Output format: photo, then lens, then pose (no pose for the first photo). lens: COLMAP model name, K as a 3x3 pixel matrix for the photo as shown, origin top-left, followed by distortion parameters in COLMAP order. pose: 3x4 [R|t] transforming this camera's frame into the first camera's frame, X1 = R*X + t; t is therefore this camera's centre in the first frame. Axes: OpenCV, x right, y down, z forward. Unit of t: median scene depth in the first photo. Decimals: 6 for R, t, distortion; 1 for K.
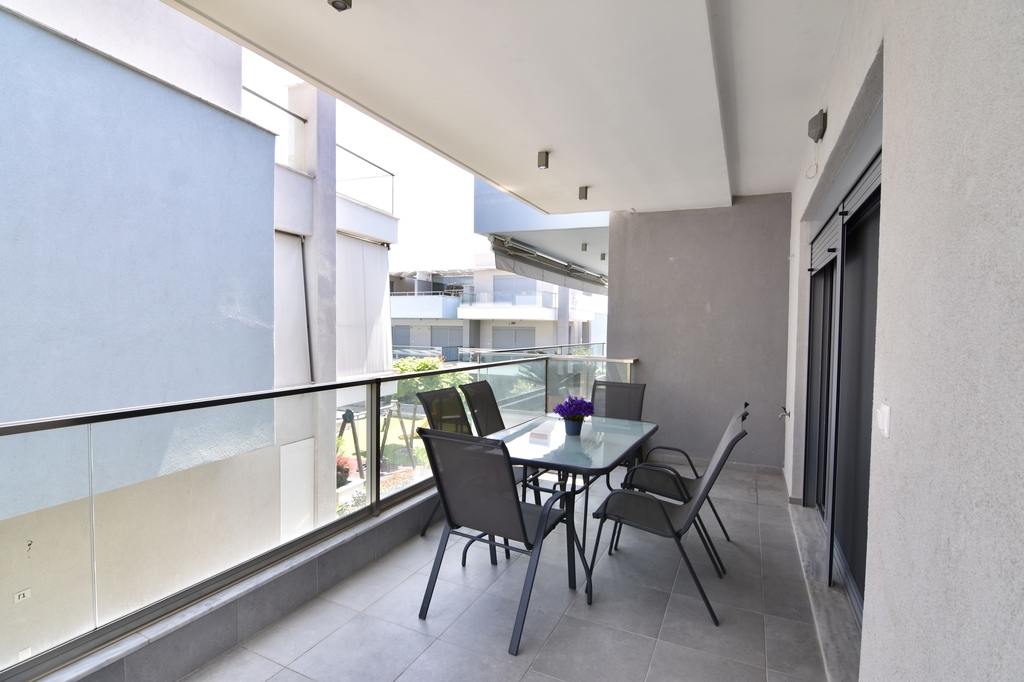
lens RADIAL K [[491.7, 0, 512.0], [0, 491.7, 341.0], [0, 0, 1]] dist [0.001884, -0.013442]
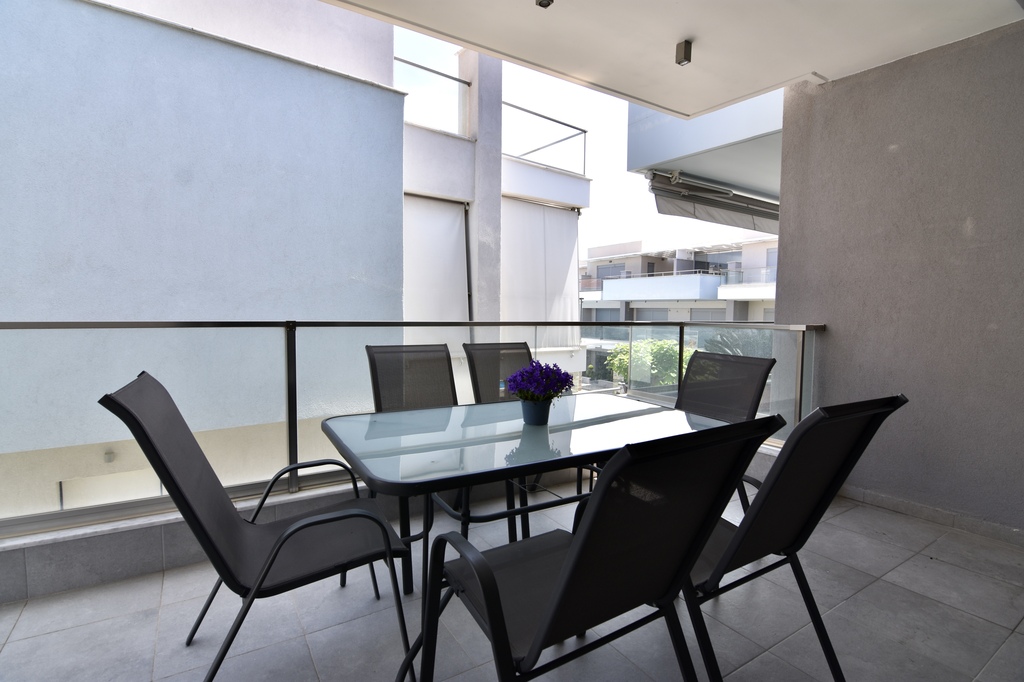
lens RADIAL K [[489.3, 0, 512.0], [0, 489.3, 341.0], [0, 0, 1]] dist [-0.003975, -0.013337]
pose [[0.848438, 0.030556, -0.528412, 0.180281], [-0.016089, 0.999360, 0.031956, 0.031053], [0.529050, -0.018612, 0.848386, 0.210644]]
